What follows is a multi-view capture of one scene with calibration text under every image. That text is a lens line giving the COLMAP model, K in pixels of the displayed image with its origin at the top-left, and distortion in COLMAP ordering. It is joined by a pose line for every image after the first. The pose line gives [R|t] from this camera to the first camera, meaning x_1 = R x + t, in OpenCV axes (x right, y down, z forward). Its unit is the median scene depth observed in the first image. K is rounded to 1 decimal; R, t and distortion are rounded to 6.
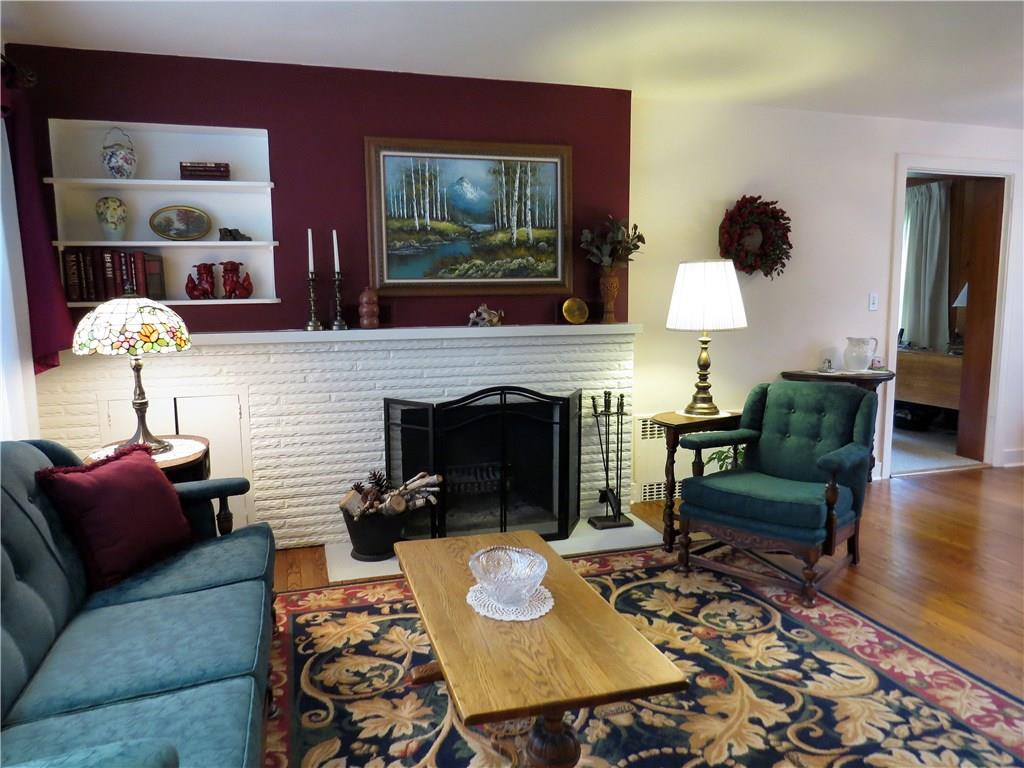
lens RADIAL K [[734.8, 0, 511.5], [0, 734.8, 379.9], [0, 0, 1]] dist [-0.017864, 0.002568]
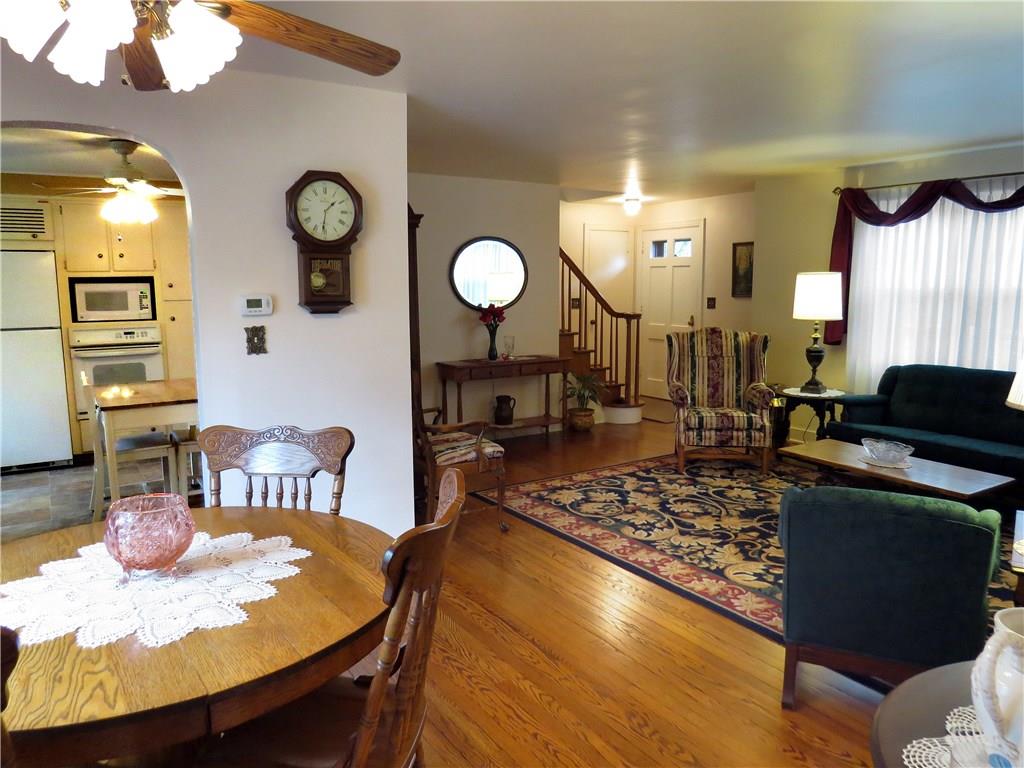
lens RADIAL K [[734.8, 0, 510.8], [0, 734.8, 384.5], [0, 0, 1]] dist [-0.017864, 0.002568]
pose [[-0.962280, 0.048544, -0.267694, 0.872434], [-0.021887, 0.966950, 0.254027, -0.229866], [0.271178, 0.250304, -0.929414, 1.453319]]
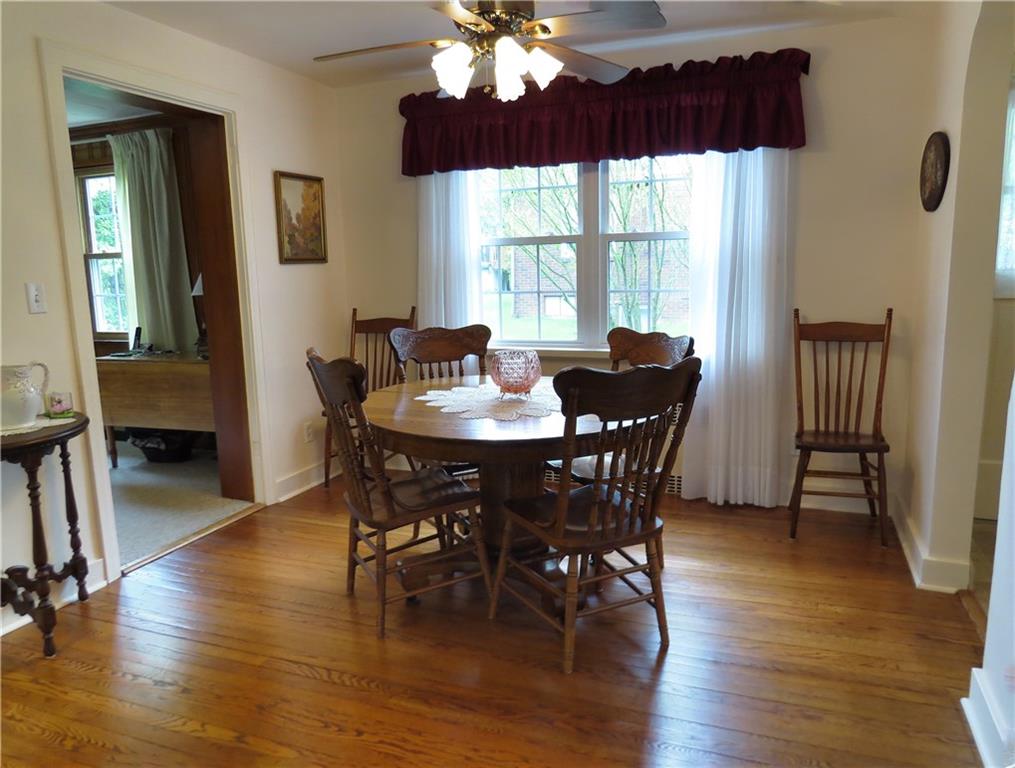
lens RADIAL K [[719.1, 0, 506.1], [0, 719.1, 383.2], [0, 0, 1]] dist [-0.016792, 0.001794]
pose [[0.620953, -0.137625, 0.771671, 0.375114], [0.116694, 0.989726, 0.082611, -0.057886], [-0.775112, 0.038752, 0.630634, 0.485592]]
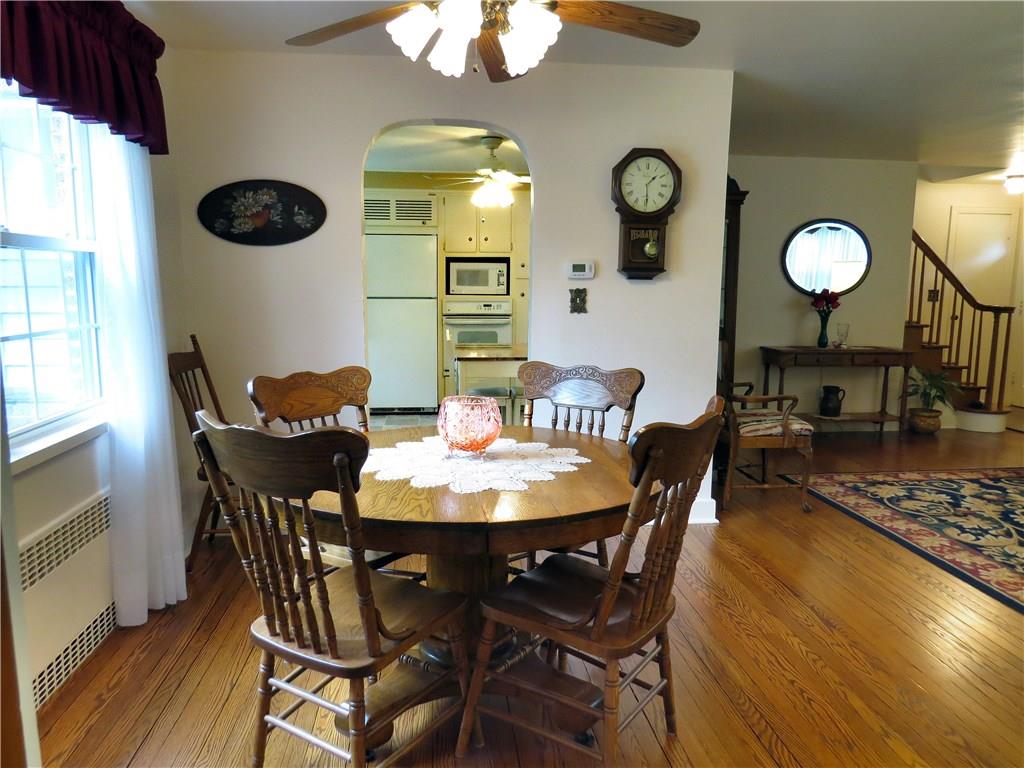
lens RADIAL K [[734.8, 0, 513.6], [0, 734.8, 382.3], [0, 0, 1]] dist [-0.017864, 0.002568]
pose [[-0.983076, -0.030596, 0.180624, 0.829186], [0.016356, 0.967359, 0.252881, -0.197035], [-0.182465, 0.251555, -0.950487, 1.539427]]
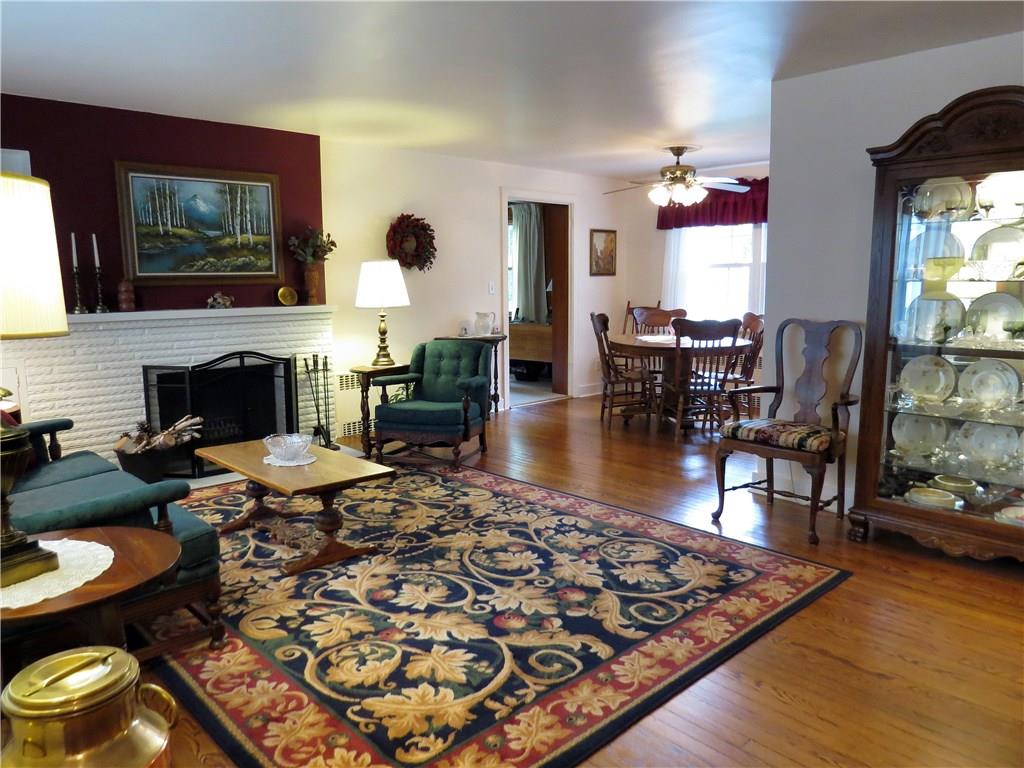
lens RADIAL K [[734.8, 0, 511.8], [0, 734.8, 379.3], [0, 0, 1]] dist [-0.017864, 0.002568]
pose [[0.898651, -0.060825, 0.434426, -0.153935], [0.056068, 0.998144, 0.023771, 0.055727], [-0.435066, 0.002996, 0.900394, -0.442477]]
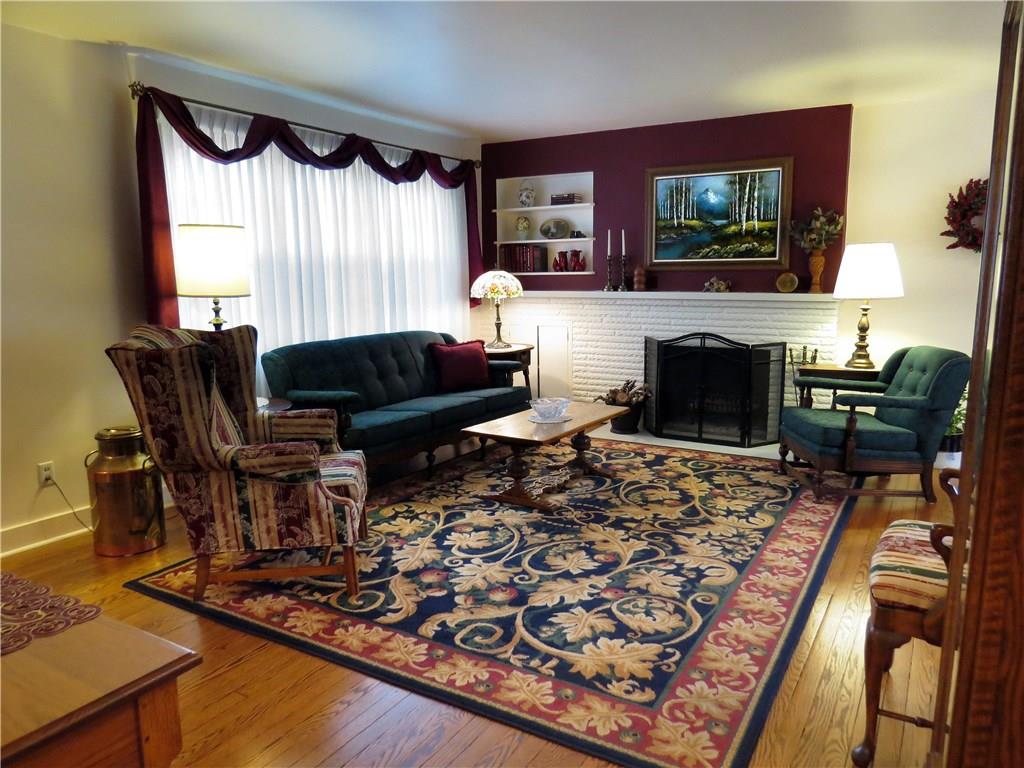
lens RADIAL K [[734.8, 0, 513.3], [0, 734.8, 379.8], [0, 0, 1]] dist [-0.017864, 0.002568]
pose [[0.671469, 0.112244, -0.732482, 0.812943], [-0.085683, 0.993592, 0.073710, 0.026784], [0.736062, 0.013267, 0.676784, -0.270298]]
